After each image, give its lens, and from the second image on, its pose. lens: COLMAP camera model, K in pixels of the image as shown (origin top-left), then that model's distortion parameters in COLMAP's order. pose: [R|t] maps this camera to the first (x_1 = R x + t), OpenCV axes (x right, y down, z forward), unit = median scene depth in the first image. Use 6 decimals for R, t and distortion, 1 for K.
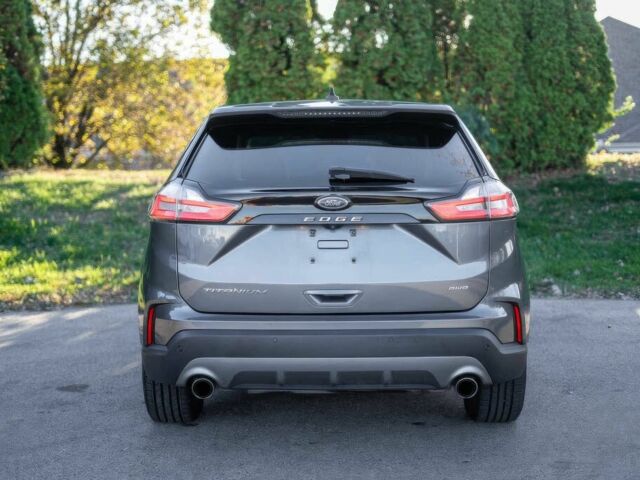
lens RADIAL K [[988.1, 0, 320.0], [0, 988.1, 240.0], [0, 0, 1]] dist [-0.008194, -0.056093]
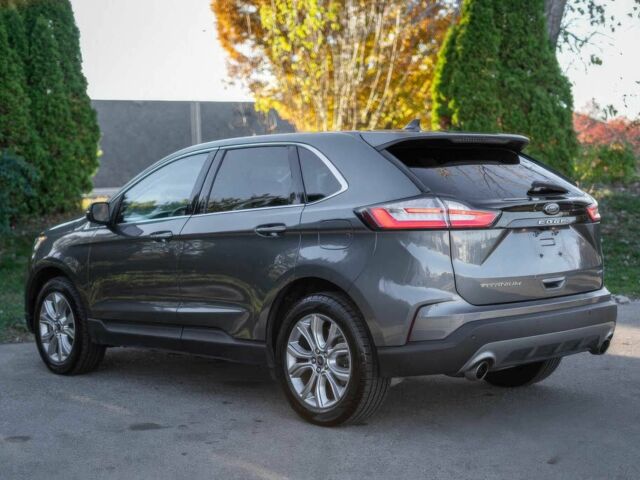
lens RADIAL K [[988.1, 0, 320.0], [0, 988.1, 240.0], [0, 0, 1]] dist [-0.008194, -0.056093]
pose [[0.786307, -0.040179, 0.616528, -0.204889], [0.072070, 0.997036, -0.026940, 0.003048], [-0.613618, 0.065616, 0.786872, 0.039212]]
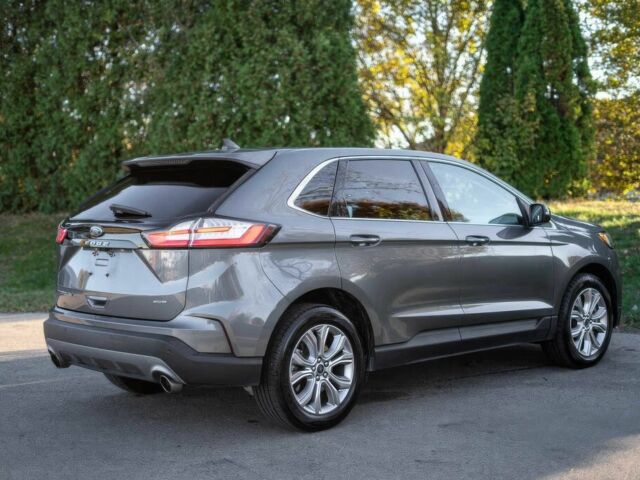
lens RADIAL K [[945.0, 0, 320.0], [0, 945.0, 240.0], [0, 0, 1]] dist [0.047210, -0.071510]
pose [[0.728544, 0.025433, -0.684527, 0.230788], [-0.044620, 0.998950, -0.010374, -0.005375], [0.683544, 0.038102, 0.728914, 0.055358]]
